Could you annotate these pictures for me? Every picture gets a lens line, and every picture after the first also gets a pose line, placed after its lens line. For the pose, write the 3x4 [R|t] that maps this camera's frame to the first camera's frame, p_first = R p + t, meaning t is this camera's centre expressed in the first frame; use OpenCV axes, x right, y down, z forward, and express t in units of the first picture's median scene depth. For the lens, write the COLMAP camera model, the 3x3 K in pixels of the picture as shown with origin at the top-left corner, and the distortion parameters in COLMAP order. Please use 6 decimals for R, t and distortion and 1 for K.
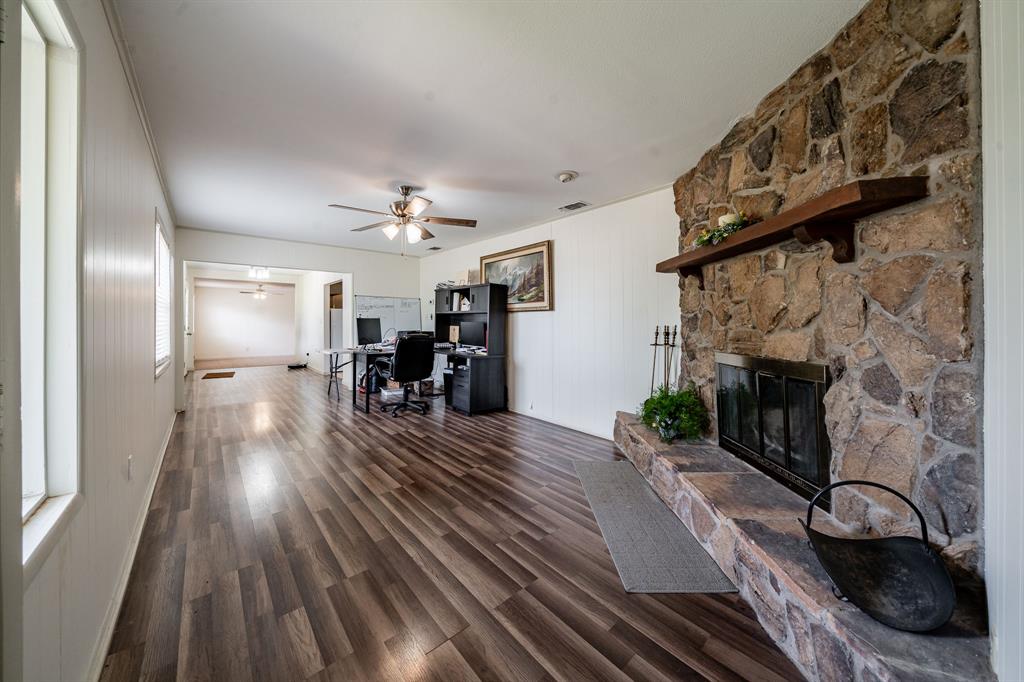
lens RADIAL K [[354.6, 0, 505.8], [0, 354.6, 315.0], [0, 0, 1]] dist [-0.003102, -0.000194]
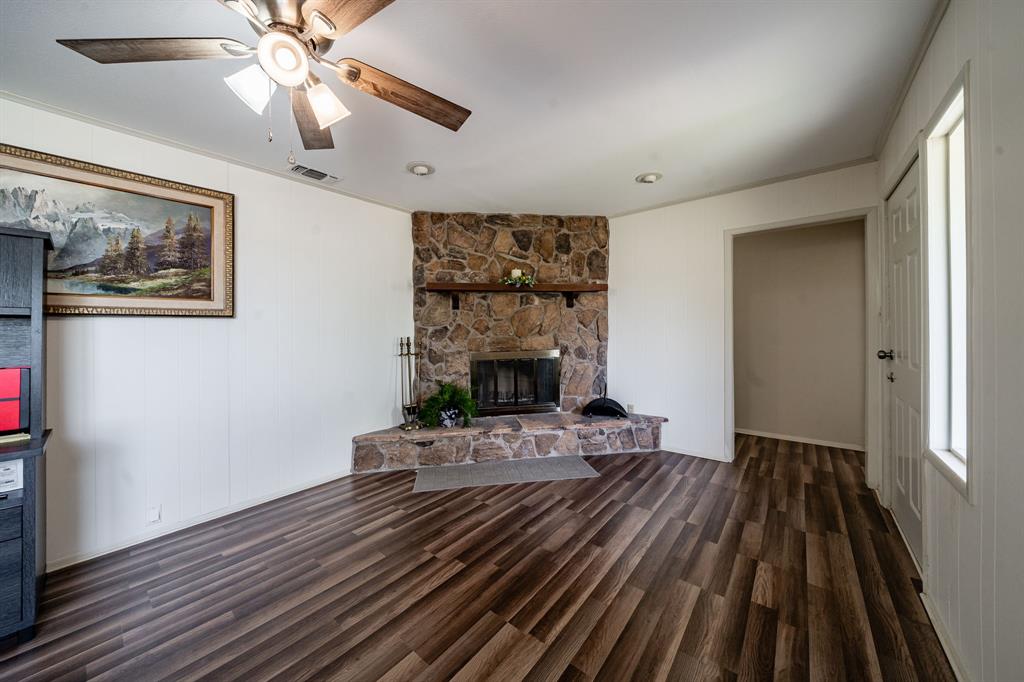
lens RADIAL K [[354.6, 0, 511.9], [0, 354.6, 325.9], [0, 0, 1]] dist [-0.003102, -0.000194]
pose [[-0.181293, 0.012474, 0.983350, -0.877300], [-0.003965, 0.999902, -0.013415, 0.011257], [-0.983421, -0.006331, -0.181226, 1.117572]]
